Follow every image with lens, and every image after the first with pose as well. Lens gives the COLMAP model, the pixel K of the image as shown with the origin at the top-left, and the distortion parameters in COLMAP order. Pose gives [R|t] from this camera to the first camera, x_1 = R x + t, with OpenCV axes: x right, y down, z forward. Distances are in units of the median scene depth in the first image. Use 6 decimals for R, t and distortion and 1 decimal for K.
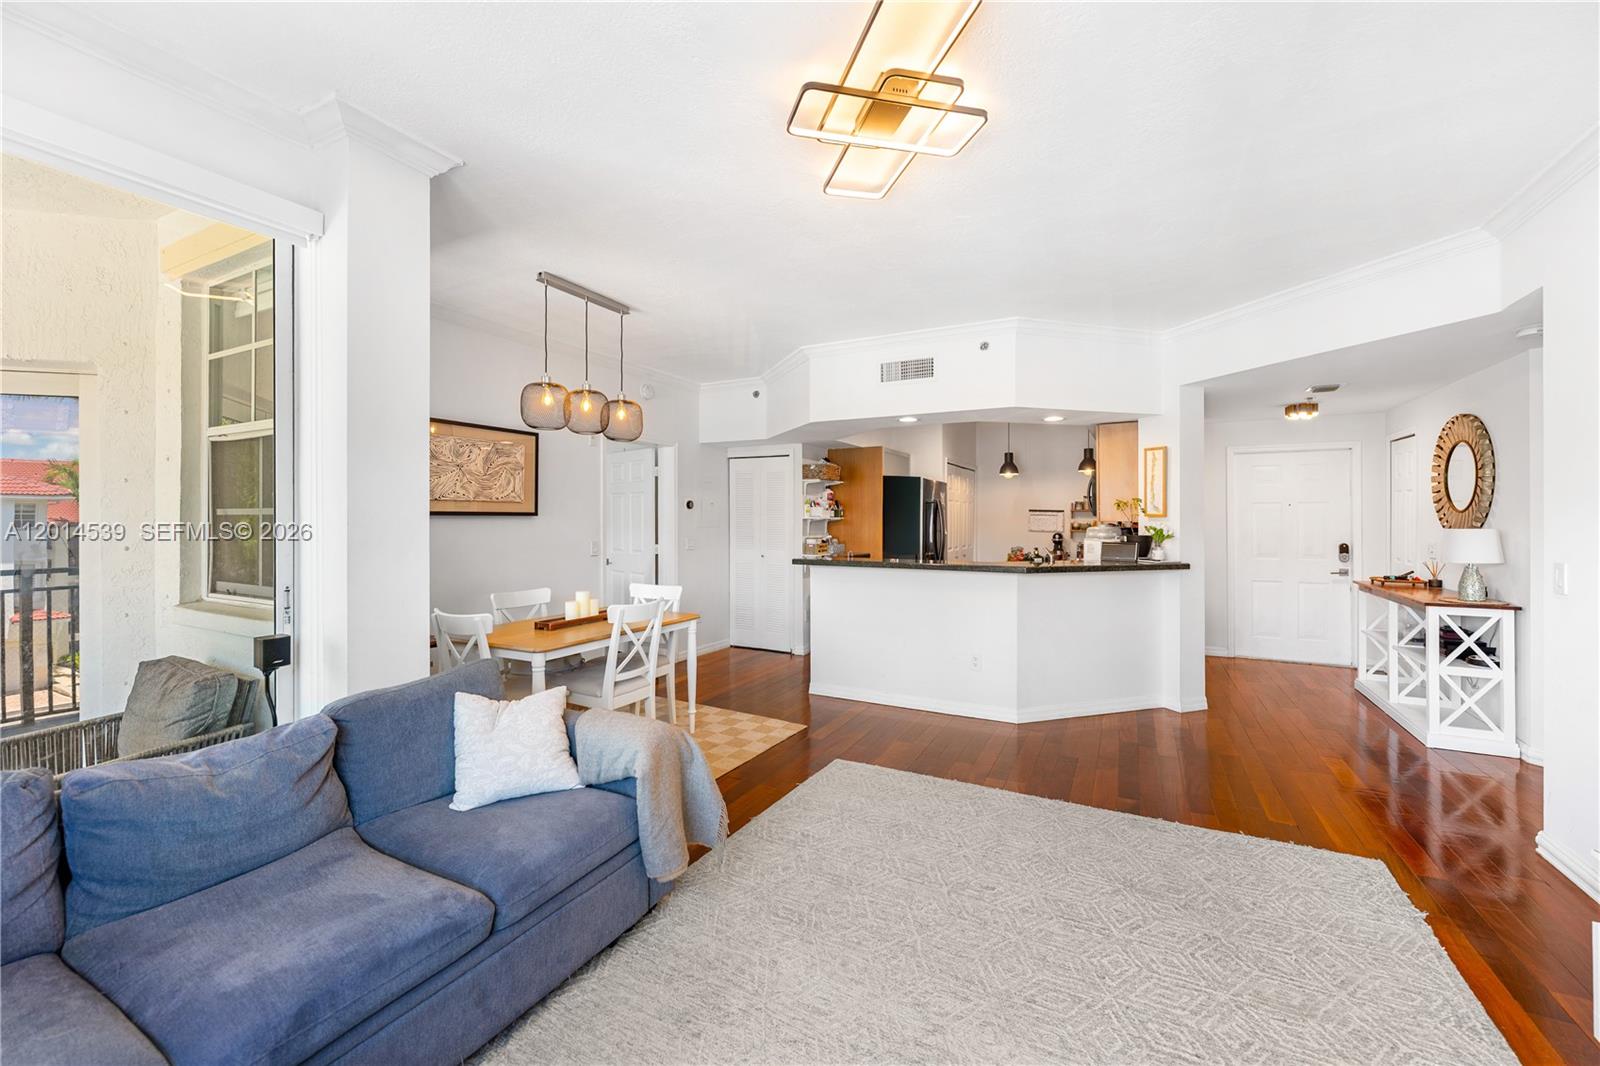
lens RADIAL K [[638.1, 0, 795.2], [0, 638.1, 515.7], [0, 0, 1]] dist [0.001640, -0.000502]
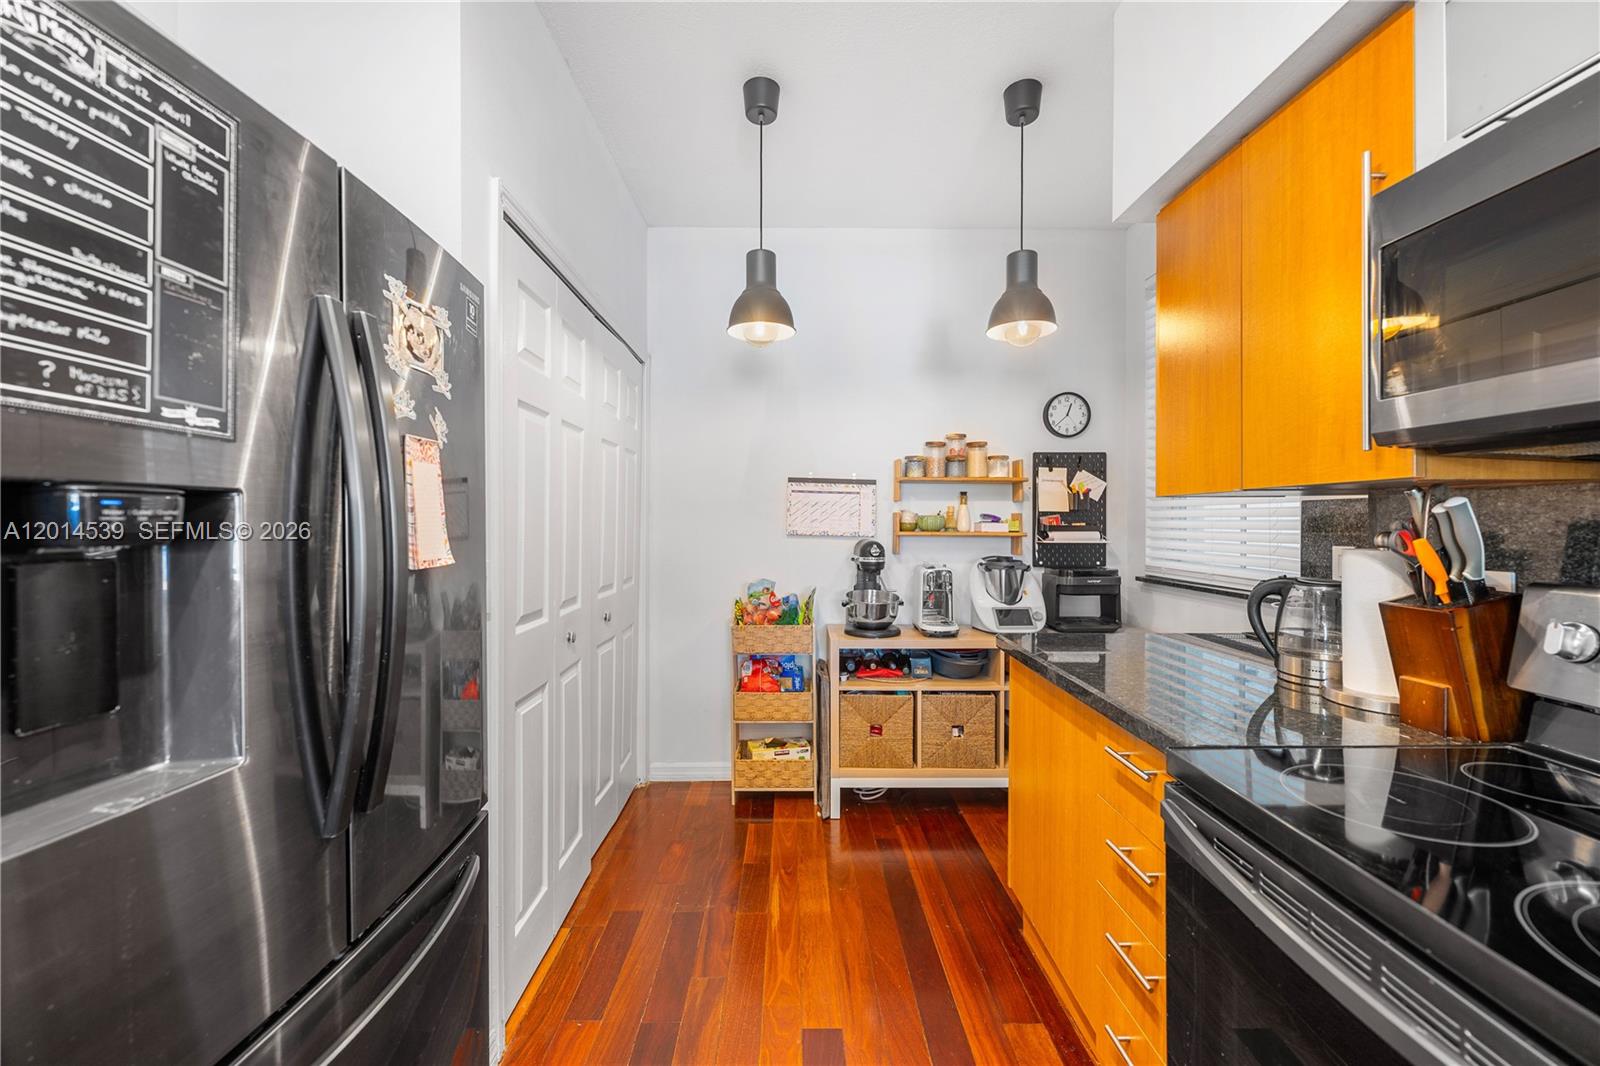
lens RADIAL K [[638.1, 0, 797.0], [0, 638.1, 525.8], [0, 0, 1]] dist [0.001640, -0.000502]
pose [[0.876373, -0.002248, 0.481627, 0.326920], [-0.004798, 0.999899, 0.013398, 0.022750], [-0.481608, -0.014052, 0.876274, 1.133283]]
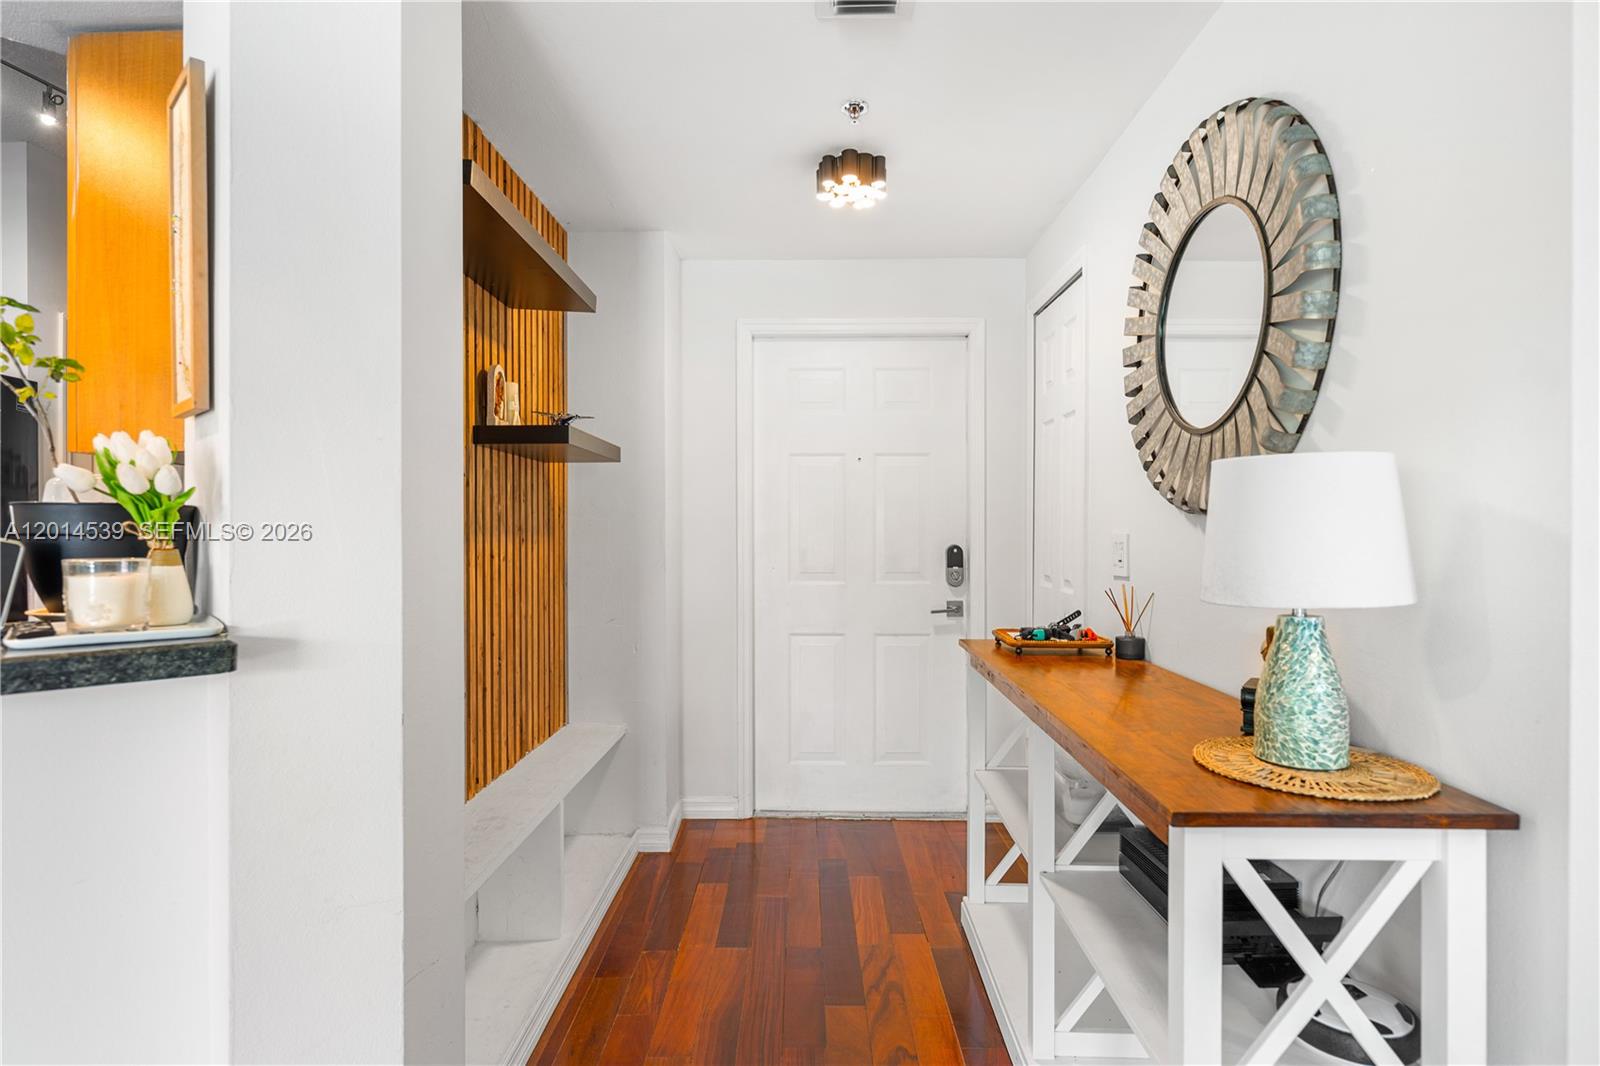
lens RADIAL K [[843.7, 0, 792.8], [0, 843.7, 530.7], [0, 0, 1]] dist [-0.005300, 0.000507]
pose [[0.888595, -0.000870, 0.458691, 0.553592], [-0.002012, 0.999981, 0.005795, 0.033795], [-0.458687, -0.006072, 0.888577, 0.598327]]
